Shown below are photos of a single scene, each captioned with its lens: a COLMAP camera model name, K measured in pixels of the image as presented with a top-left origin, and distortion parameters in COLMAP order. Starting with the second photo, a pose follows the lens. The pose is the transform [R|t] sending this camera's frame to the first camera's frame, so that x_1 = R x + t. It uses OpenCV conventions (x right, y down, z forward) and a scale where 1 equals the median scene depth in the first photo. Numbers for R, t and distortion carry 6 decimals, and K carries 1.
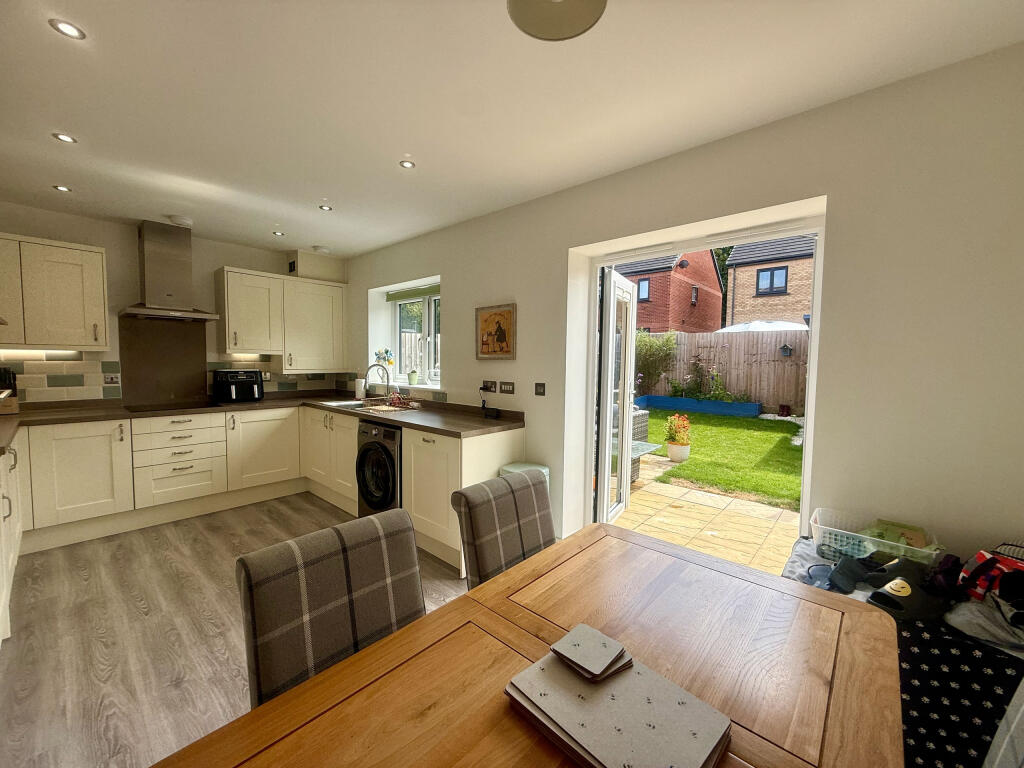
lens RADIAL K [[407.5, 0, 508.9], [0, 407.5, 385.2], [0, 0, 1]] dist [-0.001955, -0.000594]
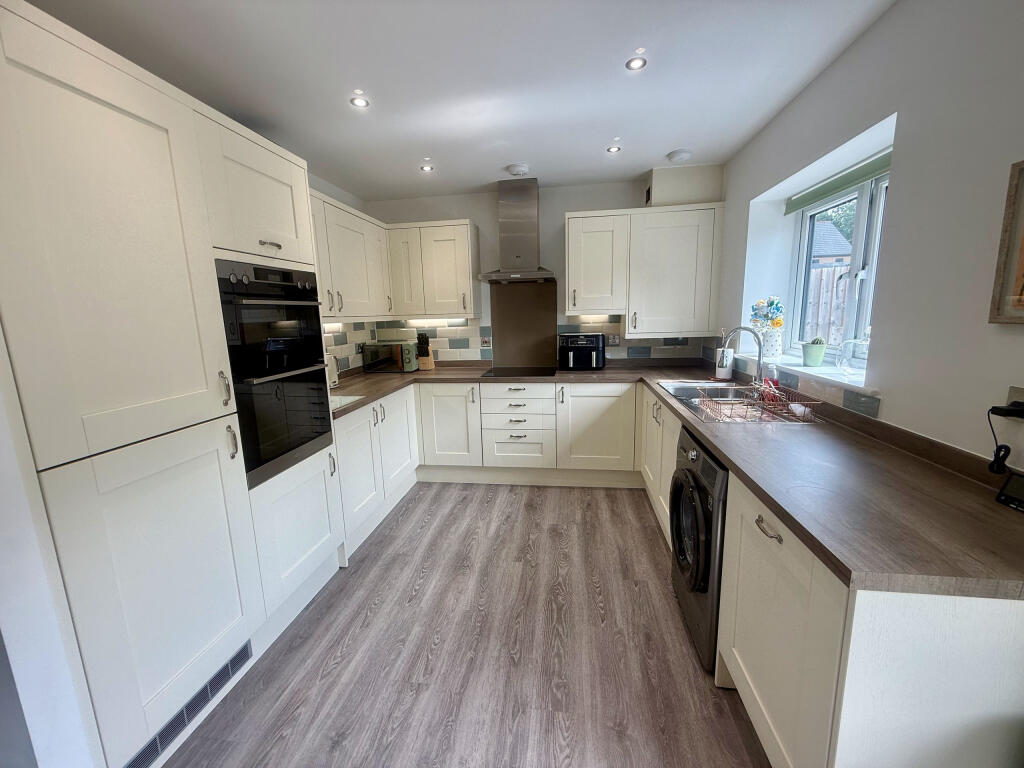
lens RADIAL K [[407.5, 0, 508.9], [0, 407.5, 385.2], [0, 0, 1]] dist [-0.001955, -0.000594]
pose [[0.553276, 0.117778, -0.824630, -0.015046], [-0.014879, 0.991193, 0.131584, -0.044960], [0.832865, -0.060532, 0.550156, 0.420543]]
